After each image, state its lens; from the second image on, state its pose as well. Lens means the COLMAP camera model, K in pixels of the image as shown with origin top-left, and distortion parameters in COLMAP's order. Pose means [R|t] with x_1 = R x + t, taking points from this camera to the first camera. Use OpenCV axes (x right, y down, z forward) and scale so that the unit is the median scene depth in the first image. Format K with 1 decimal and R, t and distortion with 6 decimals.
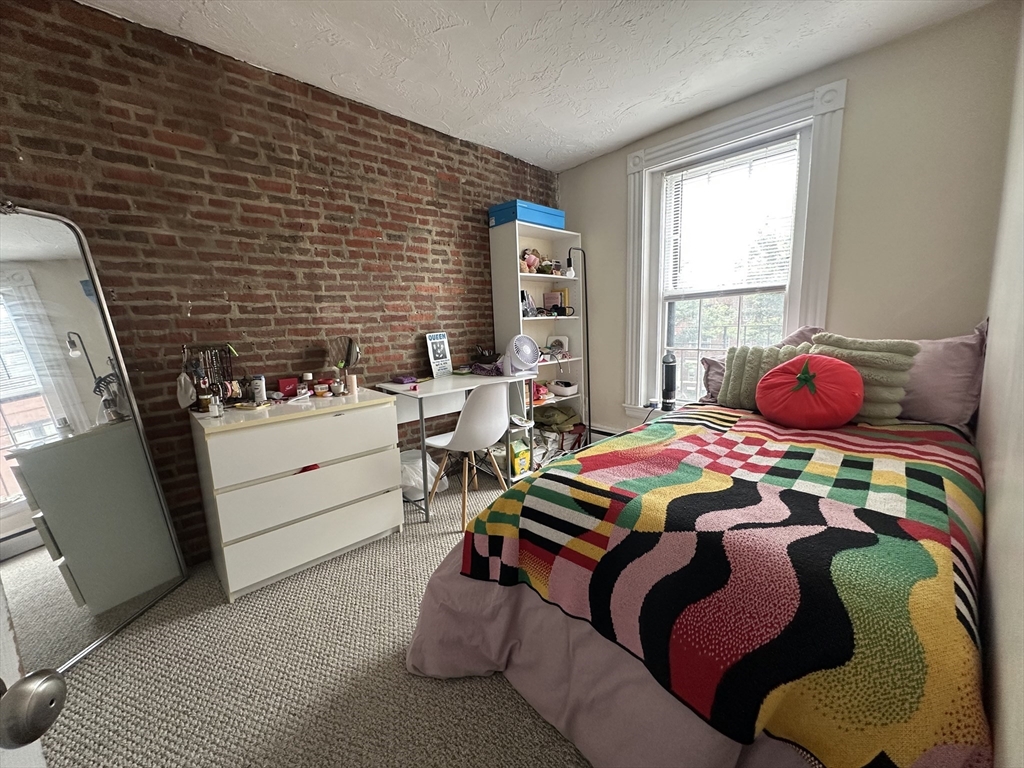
lens RADIAL K [[408.4, 0, 512.4], [0, 408.4, 383.0], [0, 0, 1]] dist [-0.001315, 0.000224]
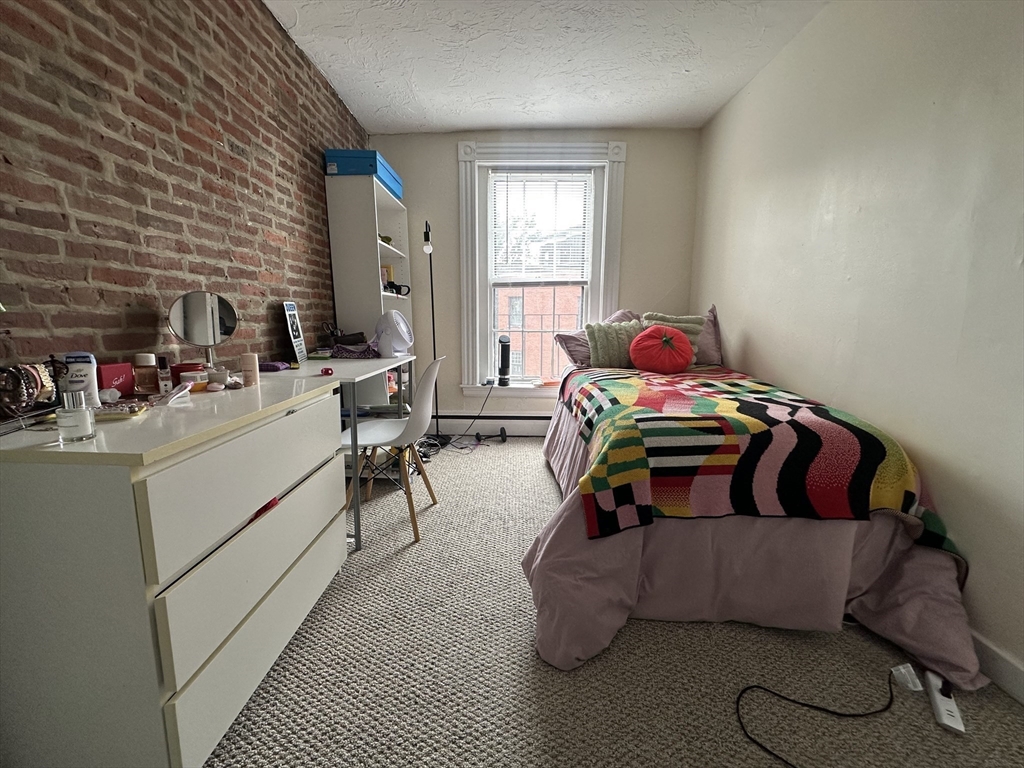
lens RADIAL K [[408.4, 0, 513.3], [0, 408.4, 382.4], [0, 0, 1]] dist [-0.001315, 0.000224]
pose [[0.694049, -0.079174, 0.715561, -0.555483], [0.082273, 0.996145, 0.030419, 0.037402], [-0.715211, 0.037759, 0.697888, 0.278198]]
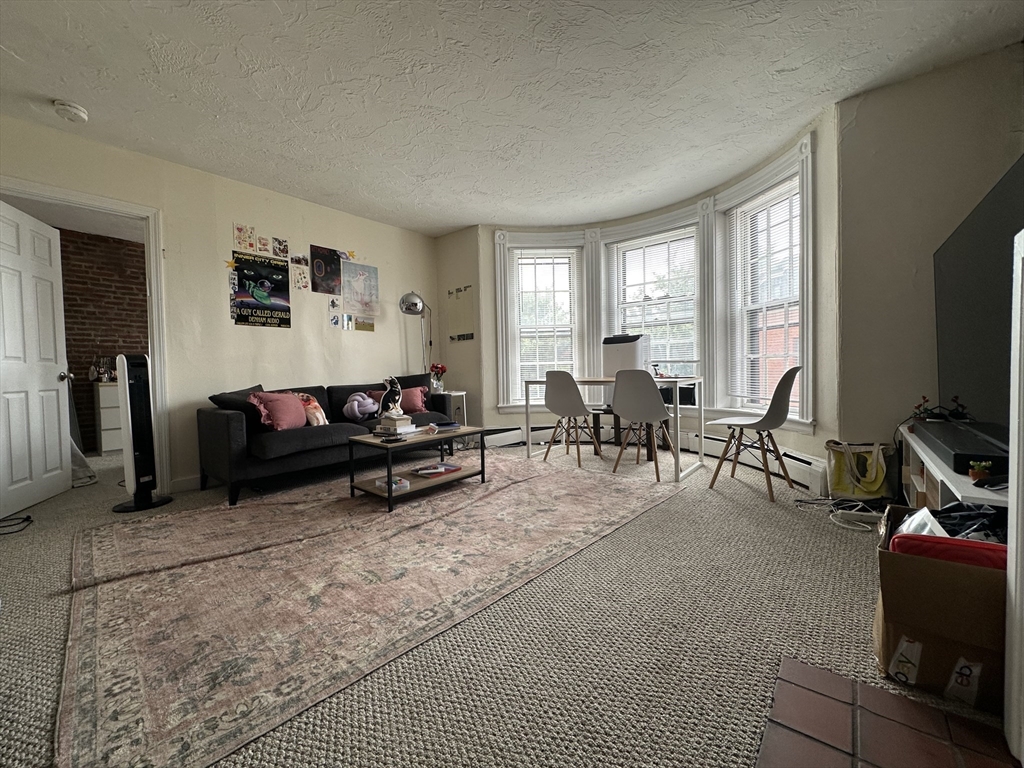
lens RADIAL K [[408.4, 0, 510.2], [0, 408.4, 384.0], [0, 0, 1]] dist [-0.001315, 0.000224]
pose [[0.993409, 0.002630, 0.114592, 1.150894], [0.012740, 0.991008, -0.133191, 0.363817], [-0.113912, 0.133773, 0.984443, -1.379835]]
